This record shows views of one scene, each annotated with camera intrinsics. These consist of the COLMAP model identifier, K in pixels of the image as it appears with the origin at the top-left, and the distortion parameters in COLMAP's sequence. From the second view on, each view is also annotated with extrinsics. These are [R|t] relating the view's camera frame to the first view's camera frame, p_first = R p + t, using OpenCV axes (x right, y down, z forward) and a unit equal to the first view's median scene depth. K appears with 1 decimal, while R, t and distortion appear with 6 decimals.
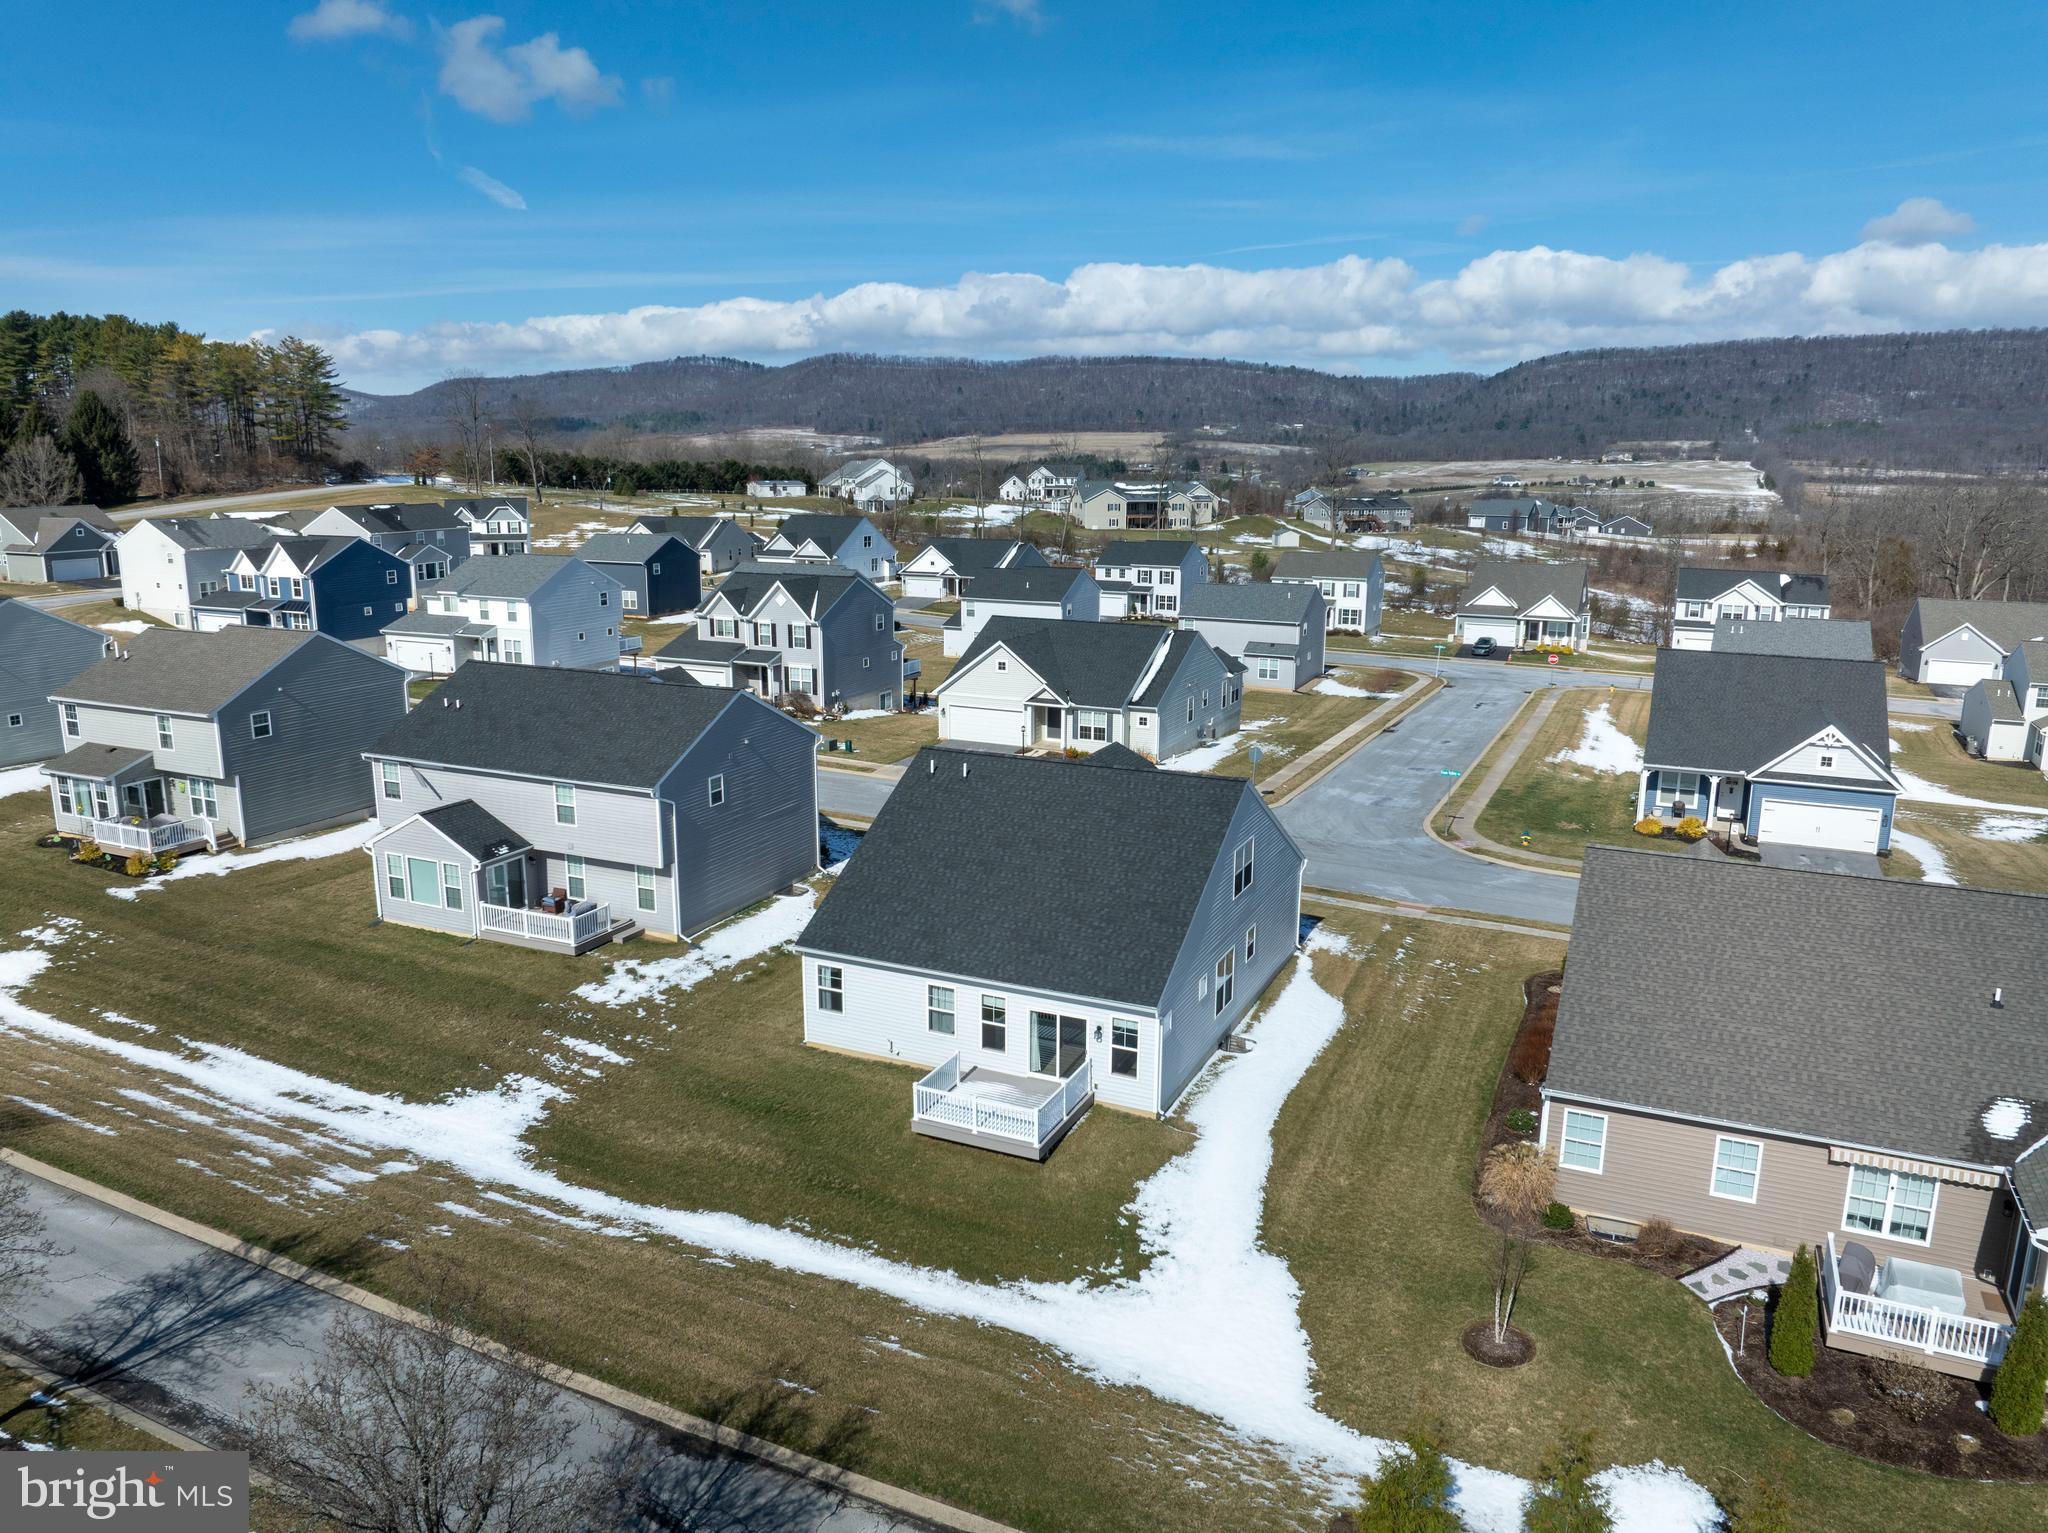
lens RADIAL K [[1441.7, 0, 1025.2], [0, 1441.7, 780.8], [0, 0, 1]] dist [-0.040748, 0.007709]
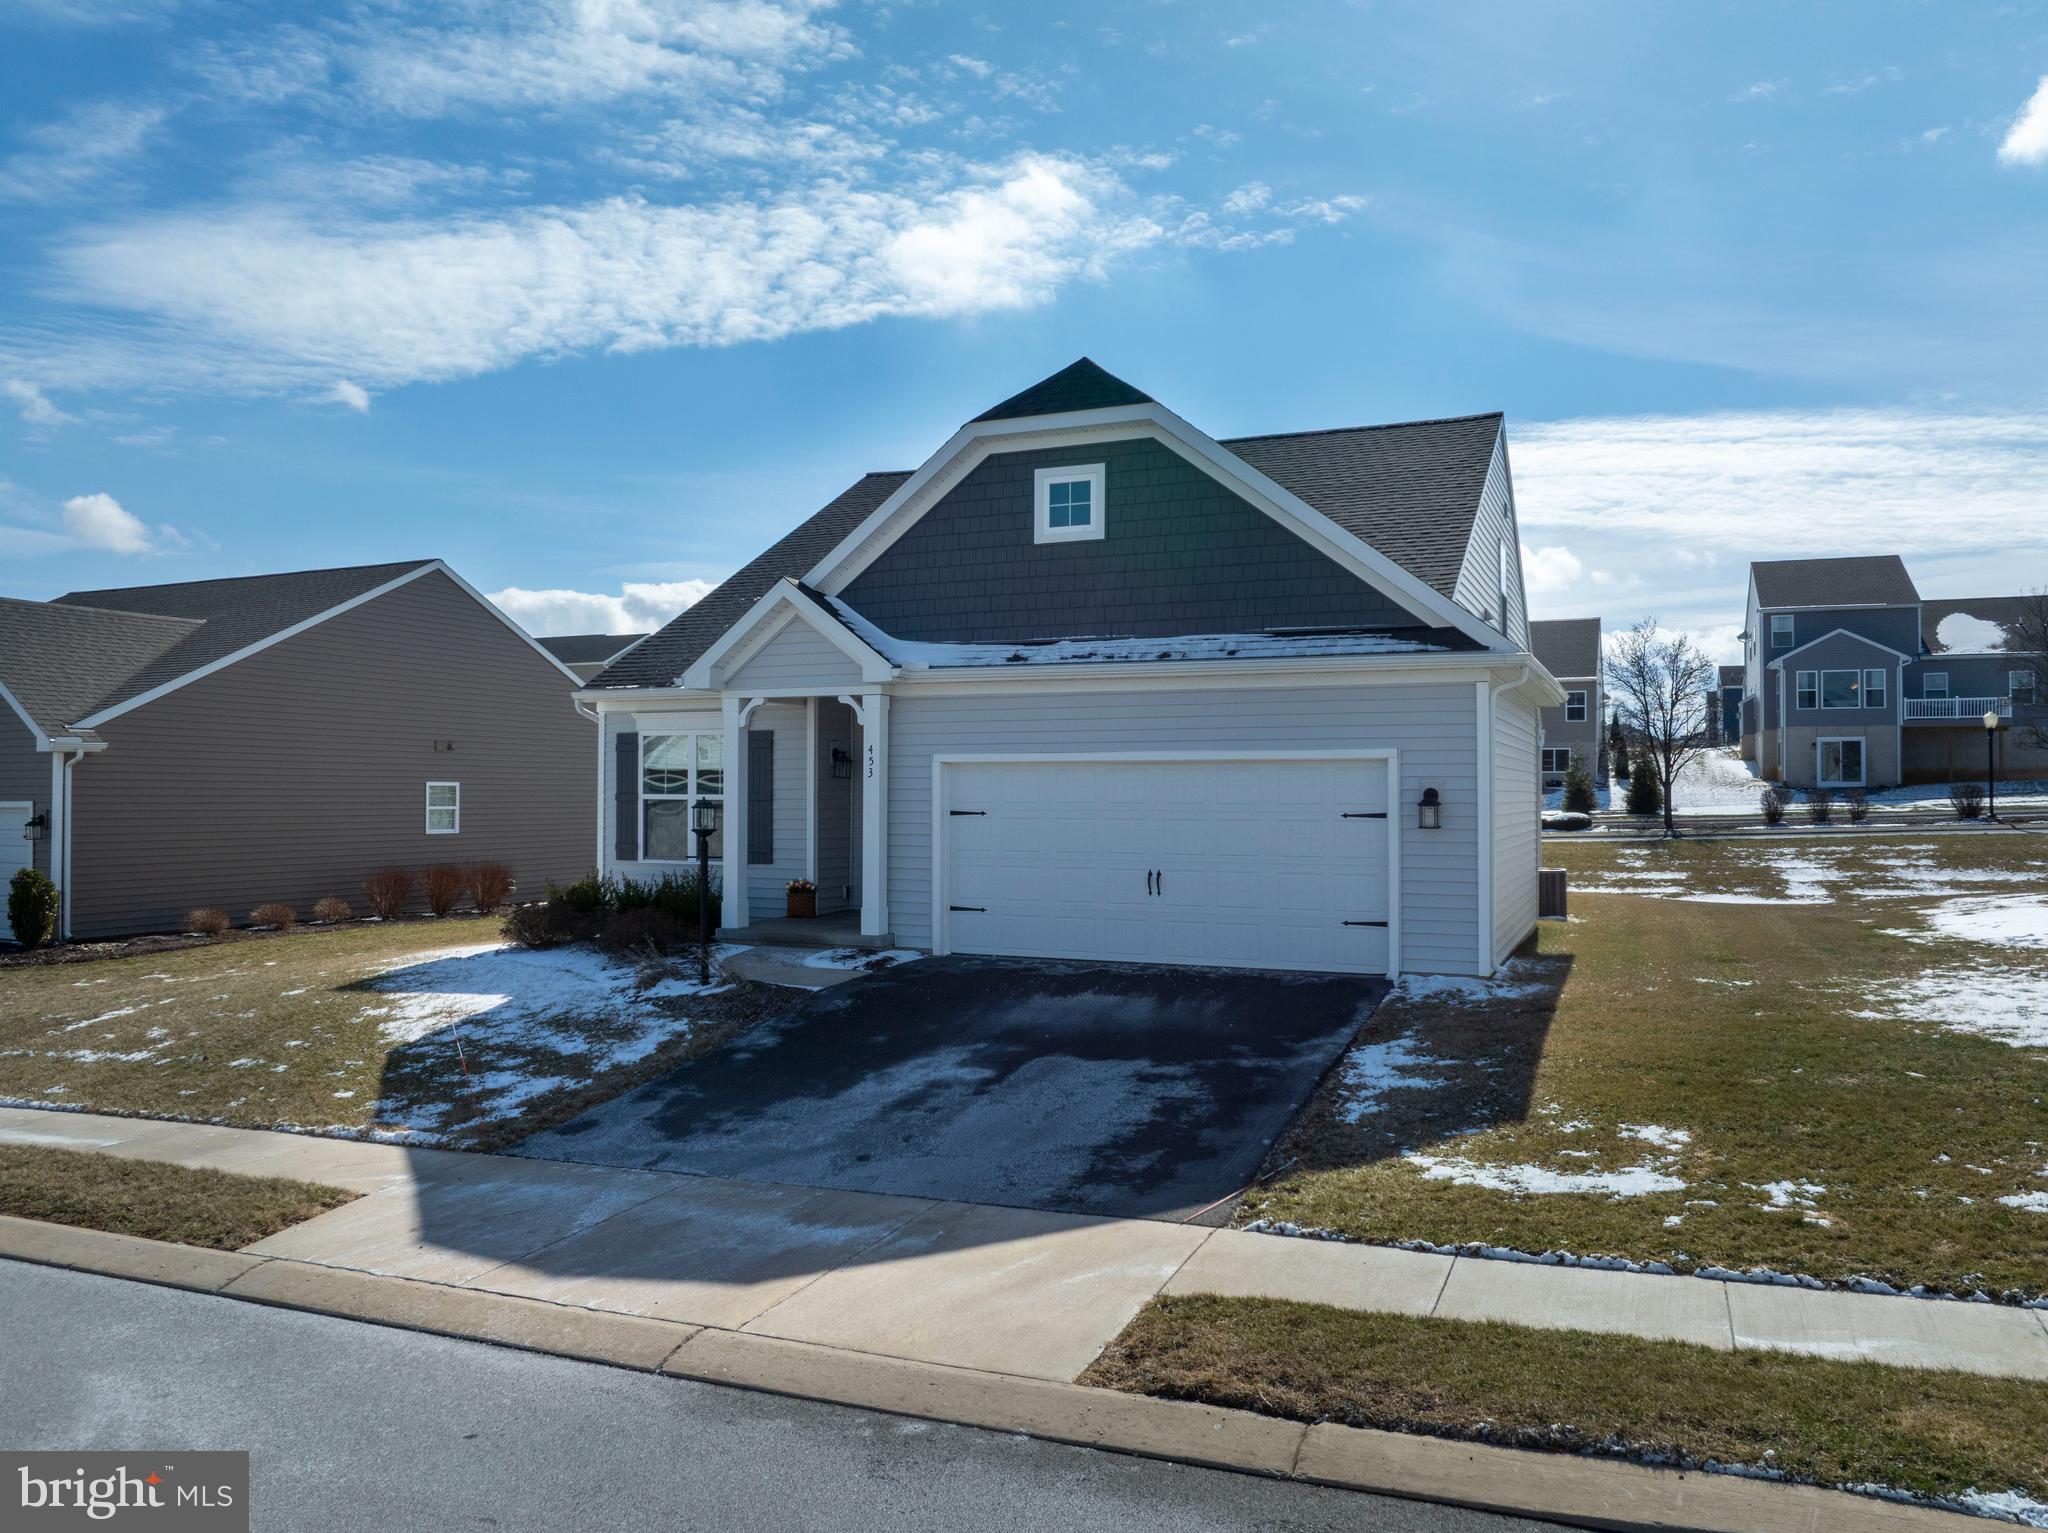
lens RADIAL K [[1441.7, 0, 1031.7], [0, 1441.7, 744.4], [0, 0, 1]] dist [-0.040748, 0.007709]
pose [[-0.999606, -0.008372, -0.026786, 0.093397], [-0.013441, 0.980700, 0.195056, -0.008312], [0.024636, 0.195340, -0.980426, 1.502192]]
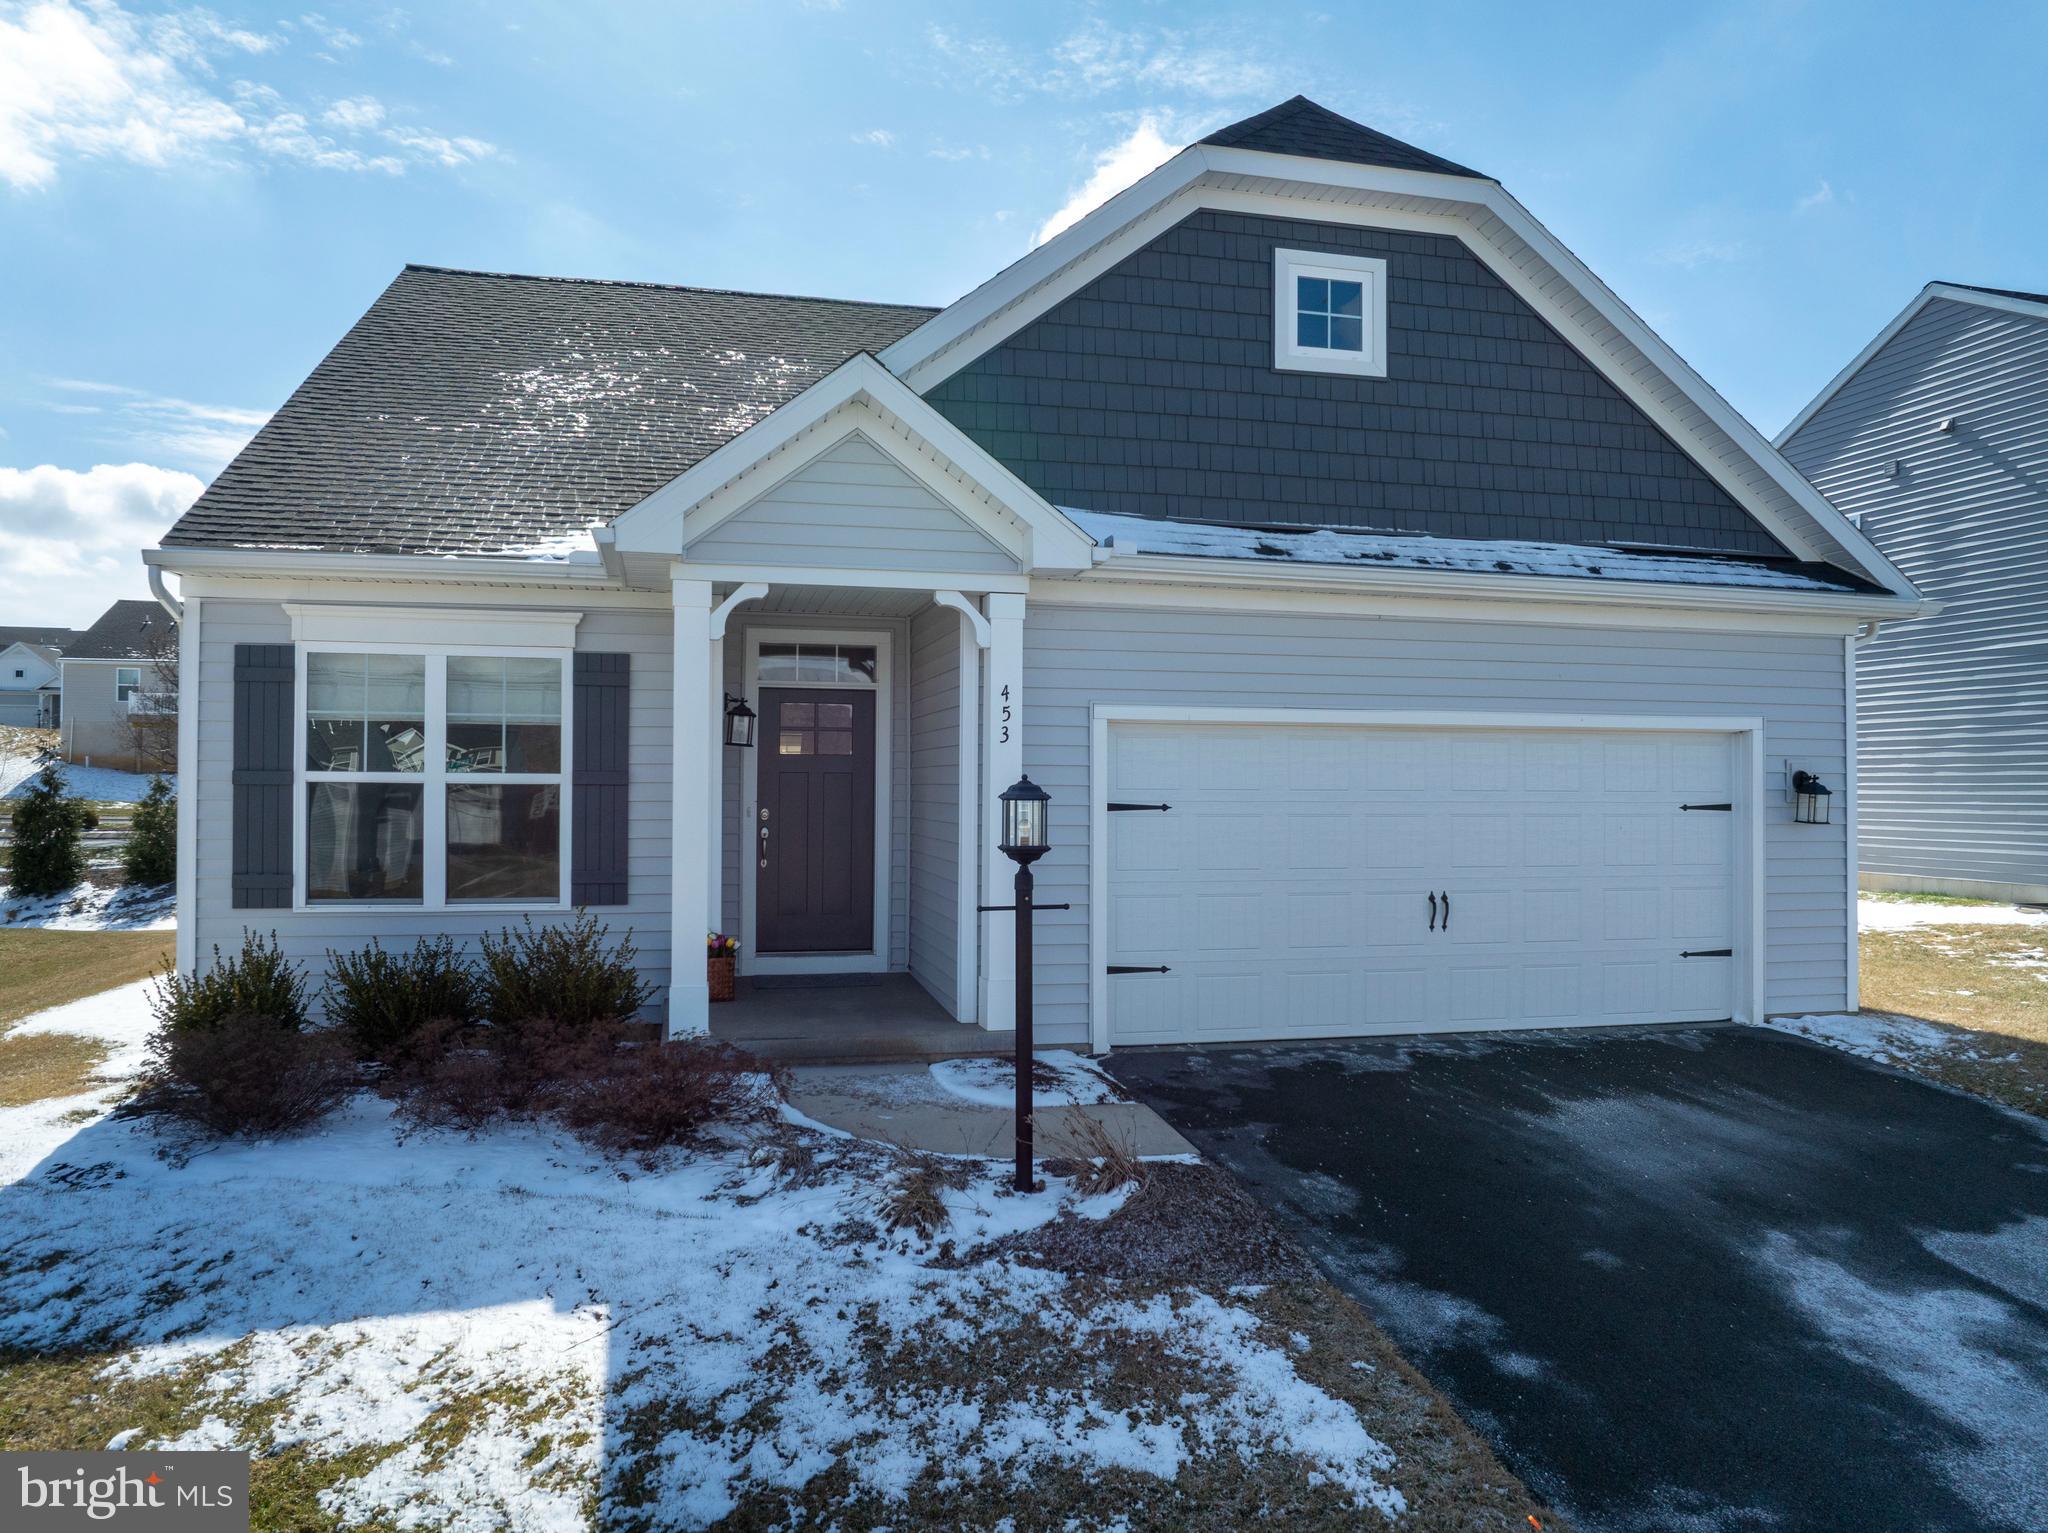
lens RADIAL K [[1441.7, 0, 1032.4], [0, 1441.7, 745.3], [0, 0, 1]] dist [-0.040748, 0.007709]
pose [[-0.783679, -0.028547, -0.620509, 0.237918], [-0.151197, 0.977666, 0.145978, 0.039499], [0.602483, 0.208219, -0.770493, 1.312063]]
